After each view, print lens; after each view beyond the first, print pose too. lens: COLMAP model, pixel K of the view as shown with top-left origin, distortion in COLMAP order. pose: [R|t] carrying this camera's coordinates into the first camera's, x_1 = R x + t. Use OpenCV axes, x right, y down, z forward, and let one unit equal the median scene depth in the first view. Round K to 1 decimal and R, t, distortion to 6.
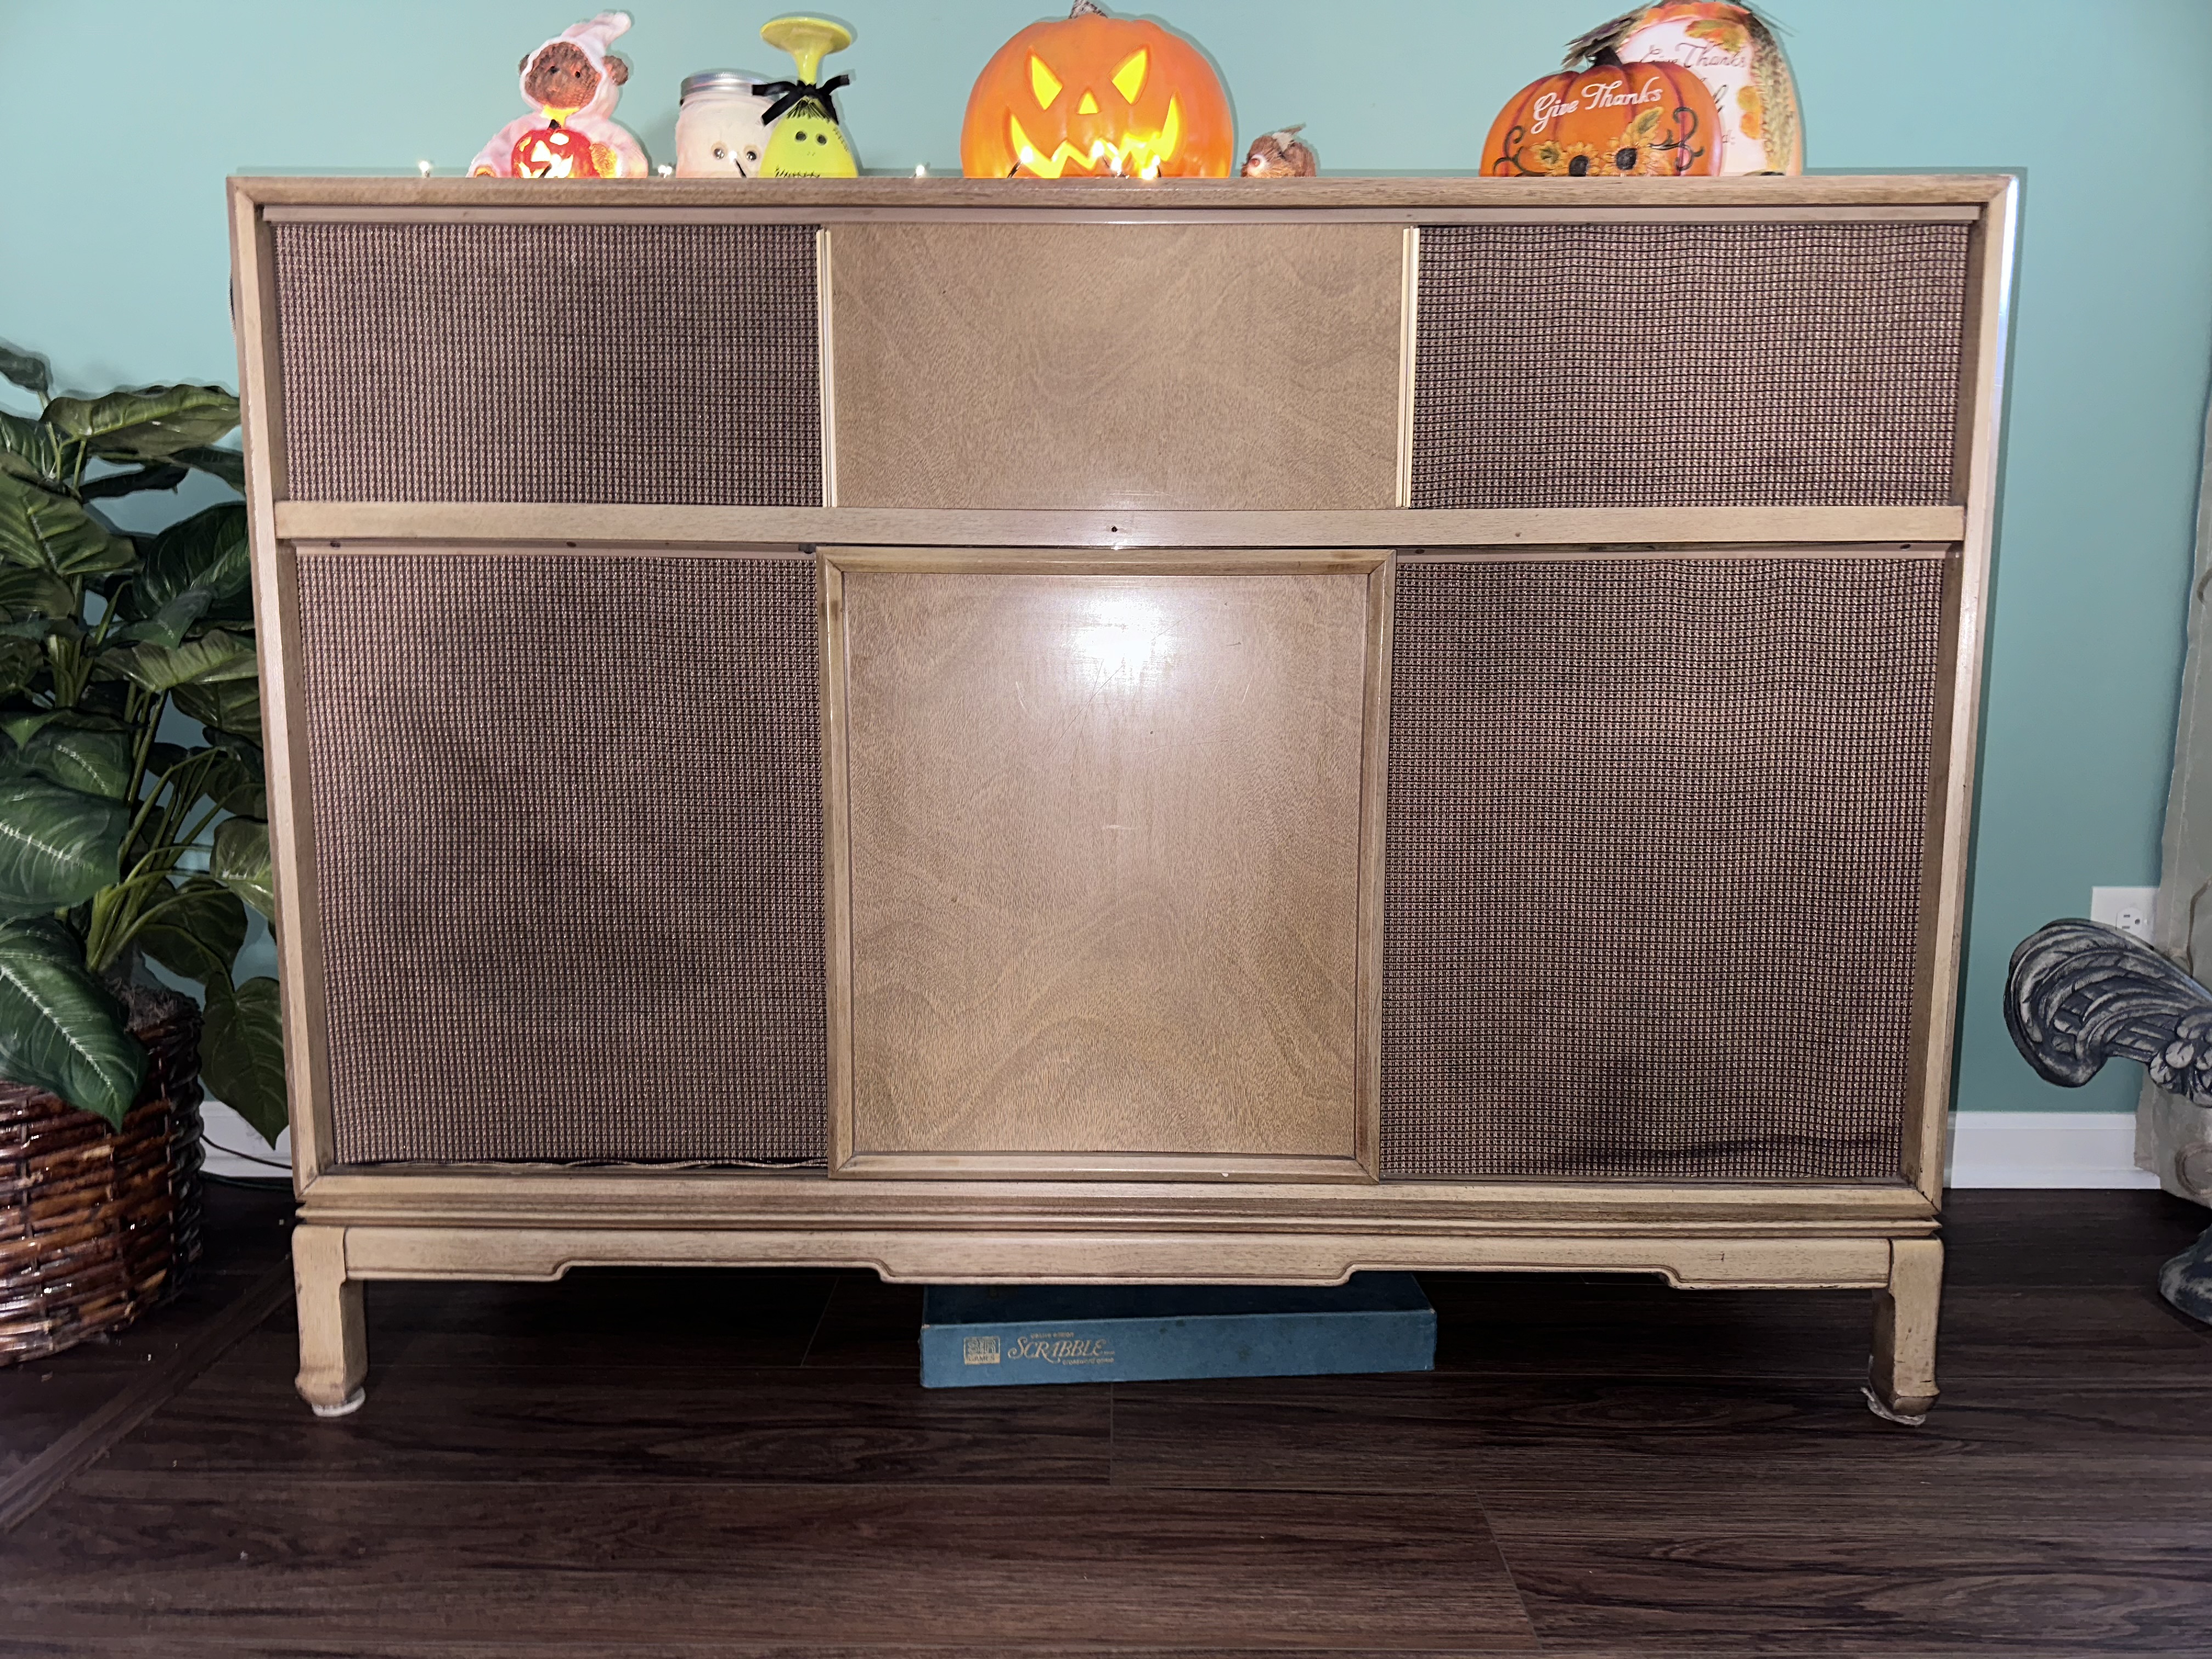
lens RADIAL K [[1603.4, 0, 1114.6], [0, 1603.4, 851.6], [0, 0, 1]] dist [0.033065, 0.004185]
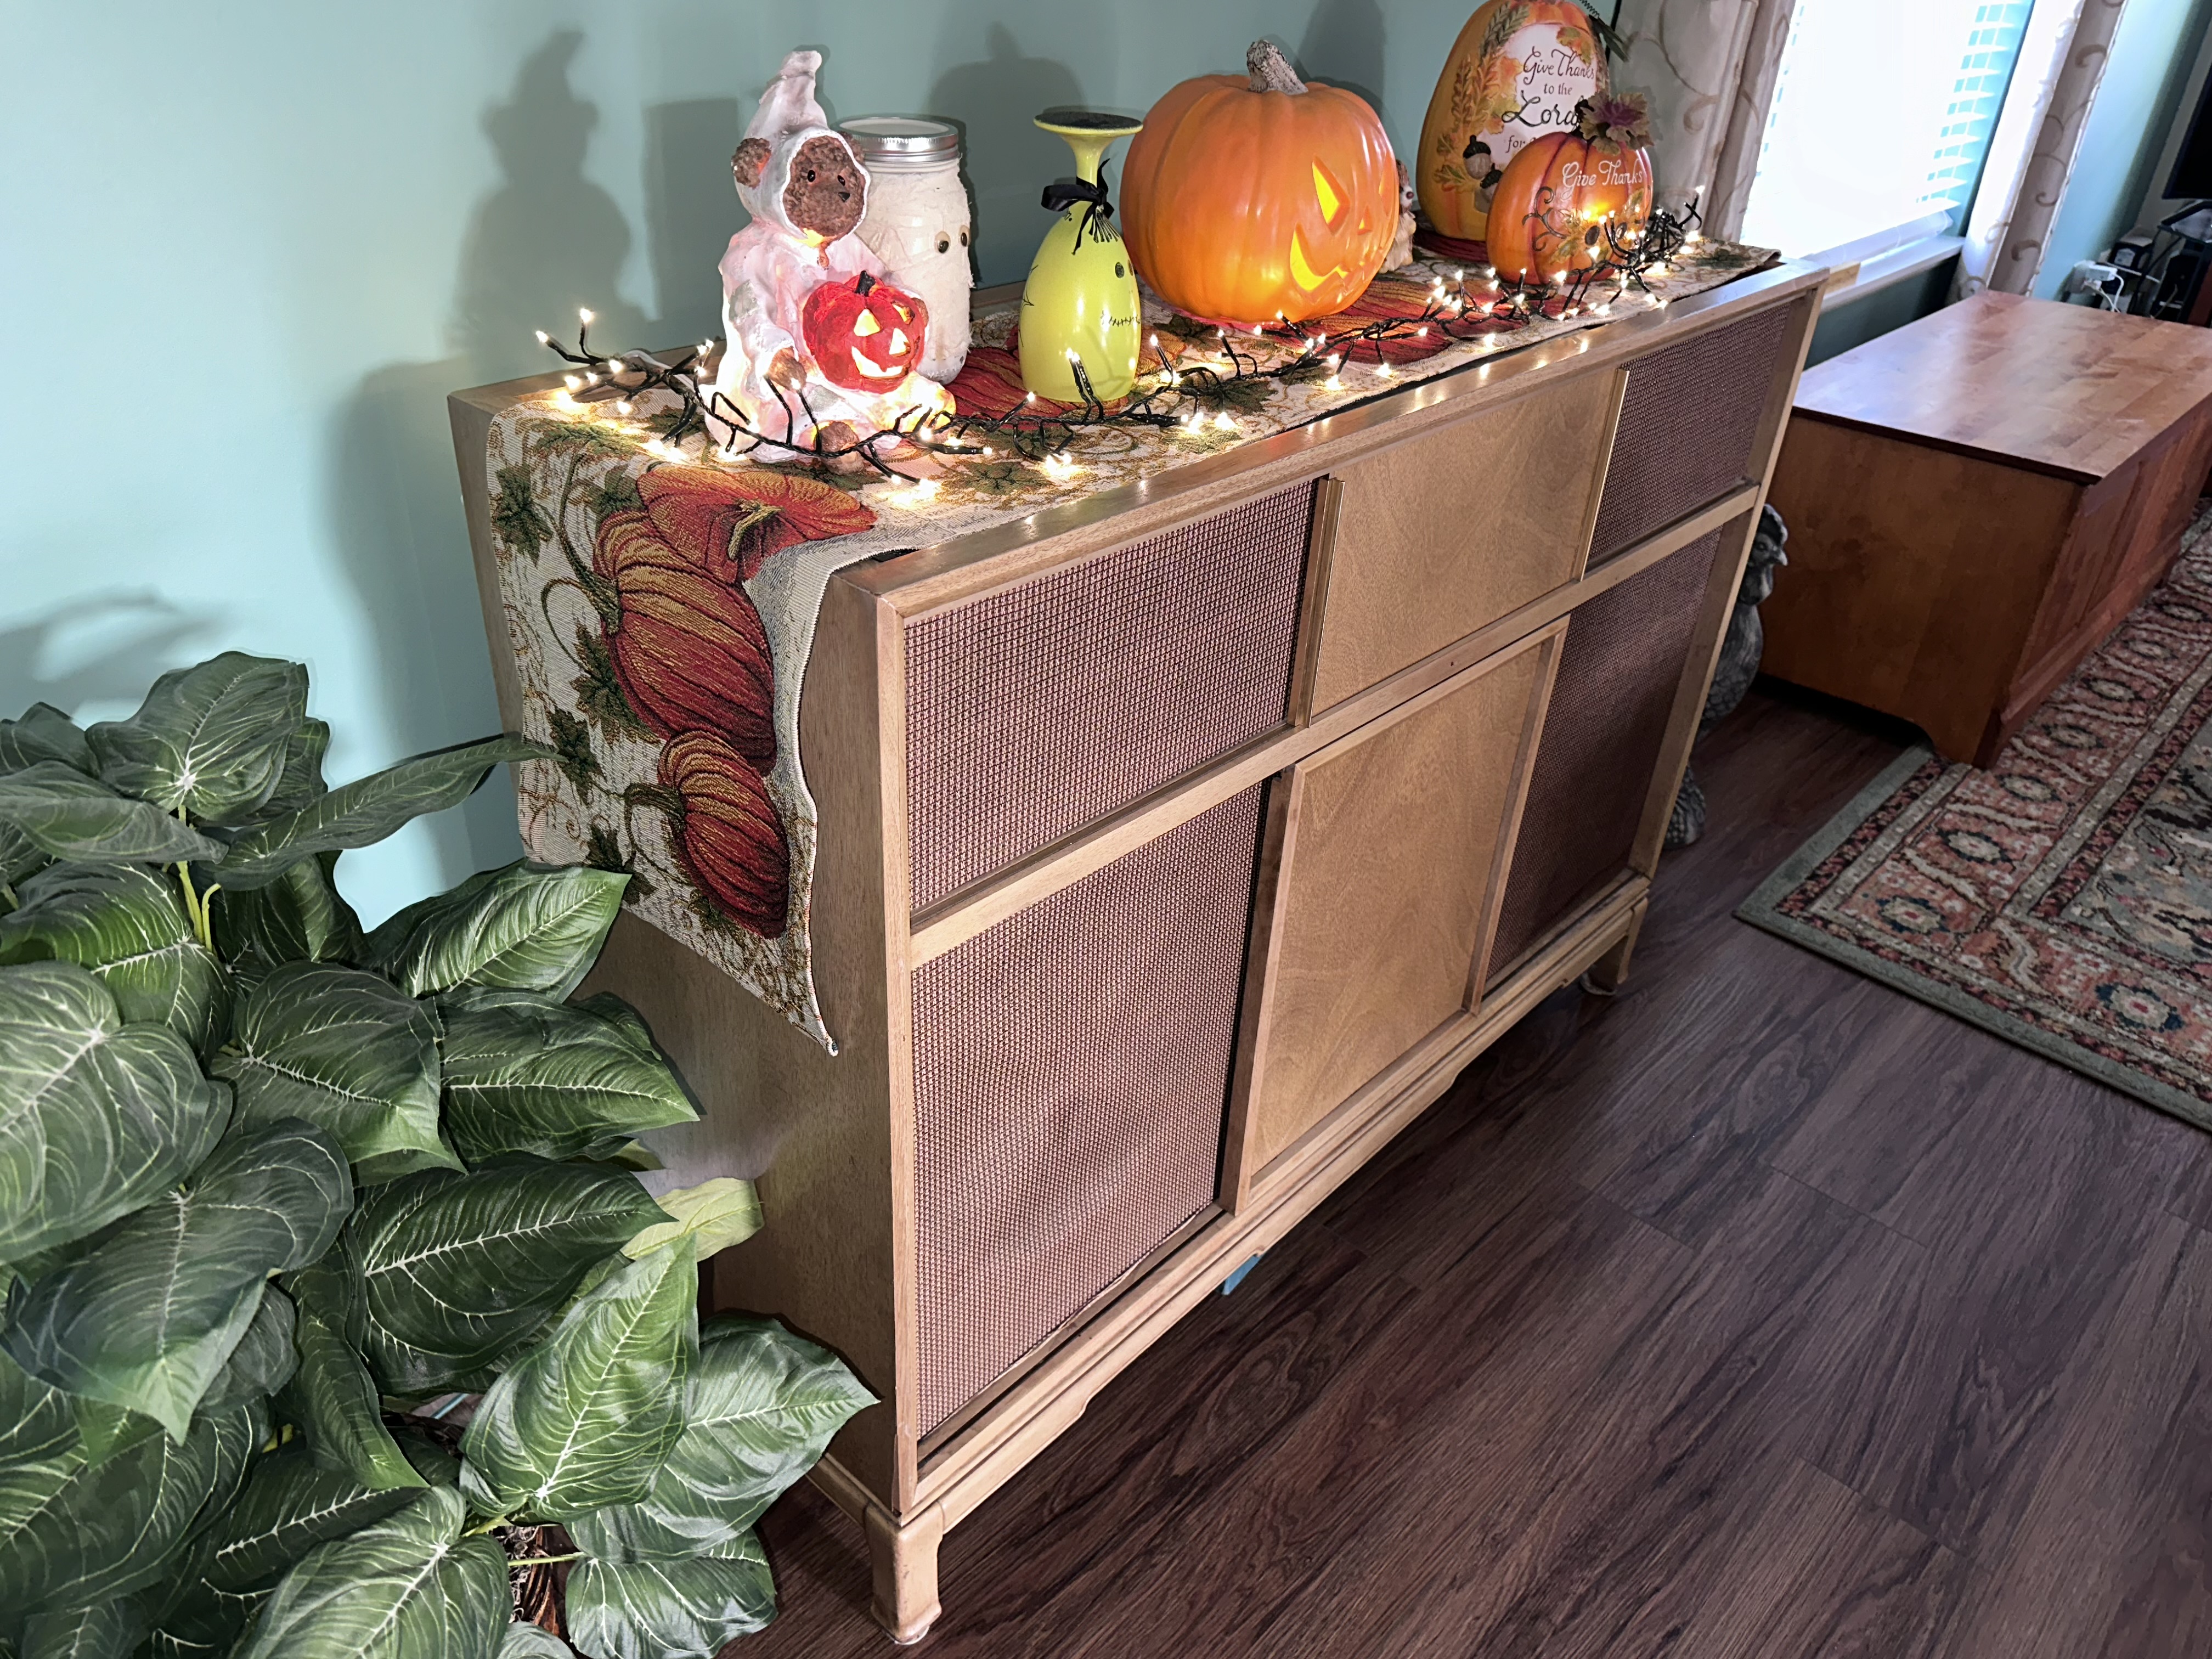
lens RADIAL K [[1618.4, 0, 1102.3], [0, 1618.4, 828.2], [0, 0, 1]] dist [0.032307, -0.000454]
pose [[0.657815, -0.369182, 0.656494, -0.959202], [0.044583, 0.889188, 0.455365, -0.626558], [-0.751859, -0.270277, 0.601380, 0.443077]]
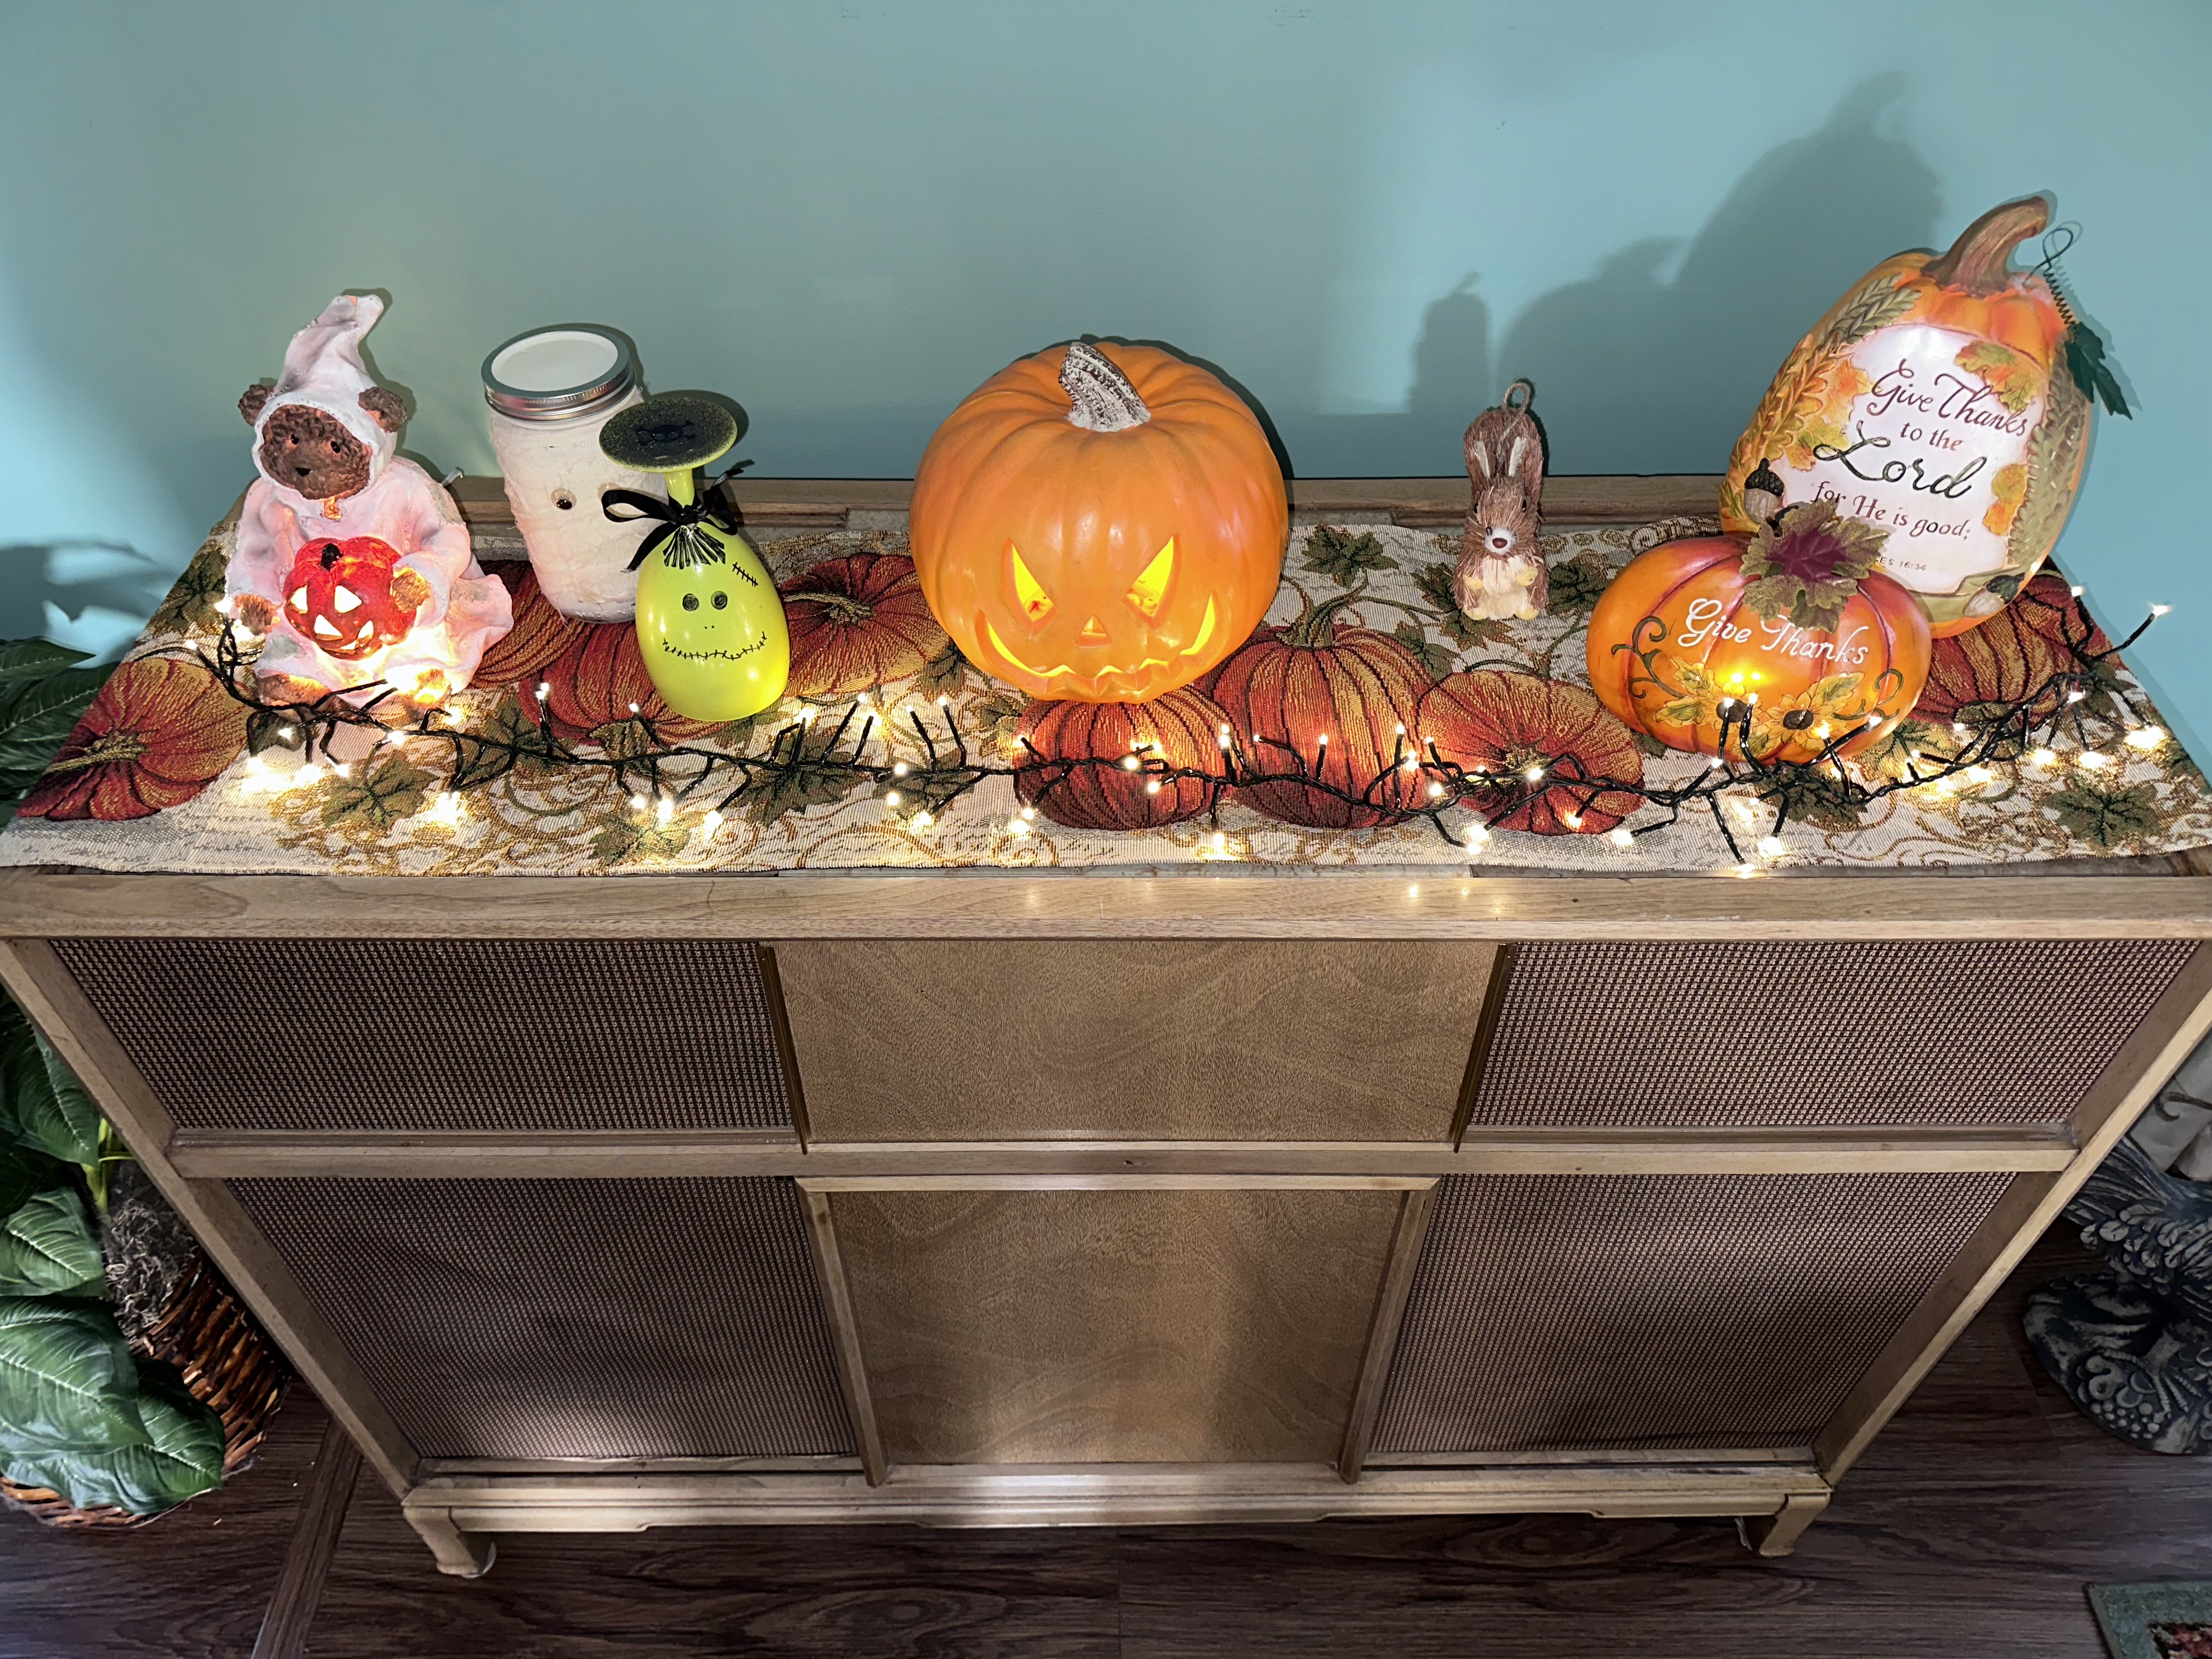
lens RADIAL K [[1603.4, 0, 1096.6], [0, 1603.4, 848.0], [0, 0, 1]] dist [0.033065, 0.004185]
pose [[0.999698, -0.019117, 0.015461, -0.027860], [0.005467, 0.785932, 0.618289, -0.874549], [-0.023971, -0.618017, 0.785799, 0.394252]]
